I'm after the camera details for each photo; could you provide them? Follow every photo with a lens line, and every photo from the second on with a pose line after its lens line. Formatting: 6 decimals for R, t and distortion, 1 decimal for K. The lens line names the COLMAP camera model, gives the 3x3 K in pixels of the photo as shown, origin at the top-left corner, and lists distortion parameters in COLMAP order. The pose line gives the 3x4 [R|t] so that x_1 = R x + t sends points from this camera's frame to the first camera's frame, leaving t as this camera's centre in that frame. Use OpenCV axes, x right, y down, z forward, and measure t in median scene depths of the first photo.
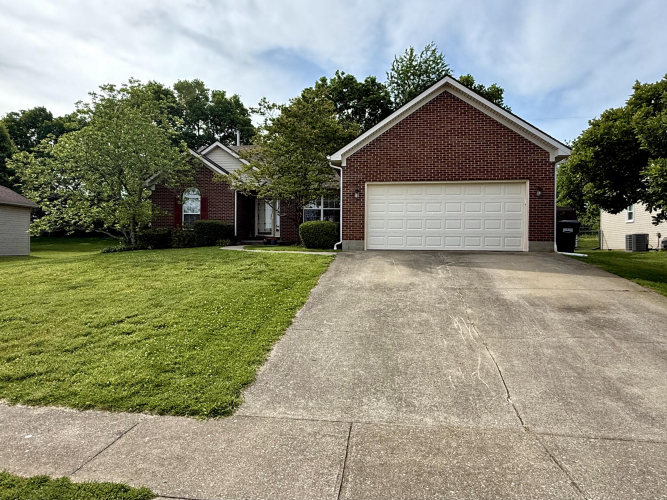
lens RADIAL K [[424.9, 0, 333.5], [0, 424.9, 250.0], [0, 0, 1]] dist [0.000520, 0.000640]
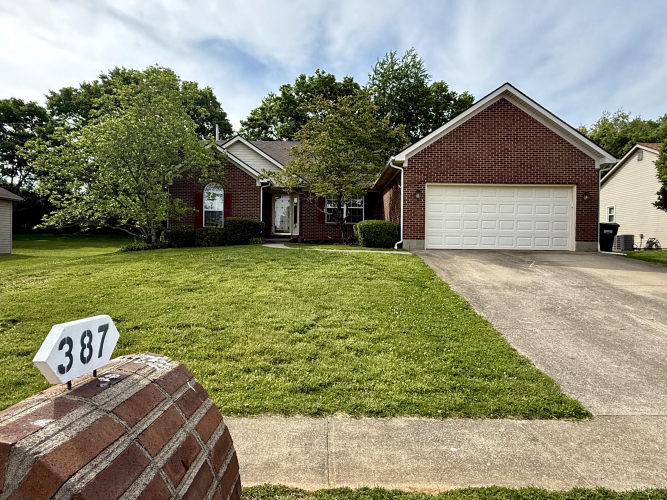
lens RADIAL K [[420.1, 0, 333.5], [0, 420.1, 250.0], [0, 0, 1]] dist [0.007567, 0.001619]
pose [[0.988133, 0.001328, 0.153595, -0.228888], [-0.002274, 0.999980, 0.005985, -0.002676], [-0.153584, -0.006263, 0.988116, 0.022733]]
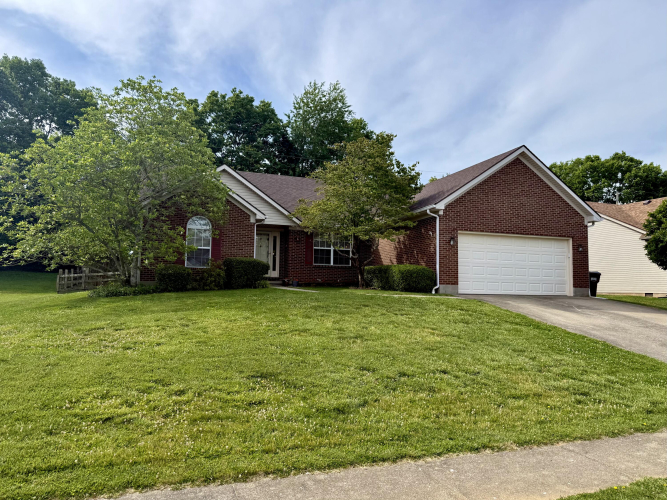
lens RADIAL K [[481.9, 0, 333.5], [0, 481.9, 250.0], [0, 0, 1]] dist [0.119897, -0.171779]
pose [[0.880827, 0.043246, 0.471459, -0.592434], [-0.006600, 0.996844, -0.079108, -0.009028], [-0.473392, 0.066569, 0.878333, 0.054930]]
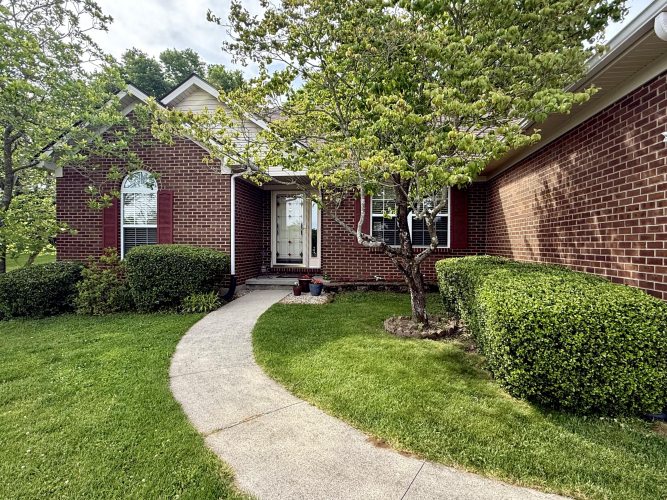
lens RADIAL K [[380.1, 0, 333.5], [0, 380.1, 250.0], [0, 0, 1]] dist [-0.001419, -0.000524]
pose [[0.999893, -0.000545, 0.014622, -0.135207], [0.000344, 0.999906, 0.013699, -0.070429], [-0.014628, -0.013693, 0.999799, 0.624386]]
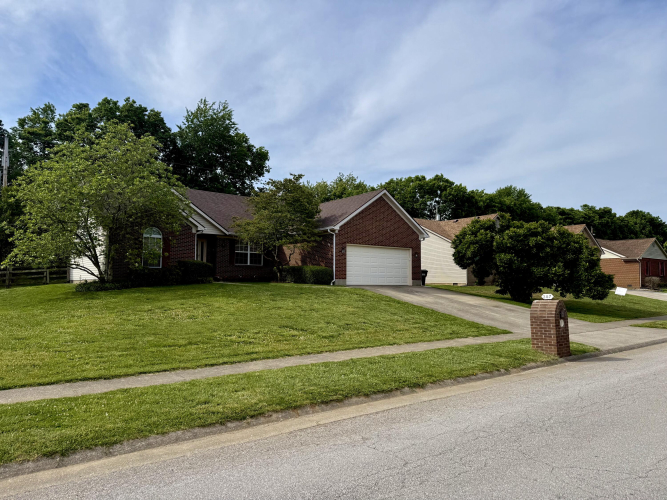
lens RADIAL K [[481.9, 0, 333.5], [0, 481.9, 250.0], [0, 0, 1]] dist [0.119897, -0.171779]
pose [[0.689080, 0.044798, 0.723300, -0.983298], [0.002724, 0.997920, -0.064401, -0.012151], [-0.724681, 0.046348, 0.687525, -0.177186]]
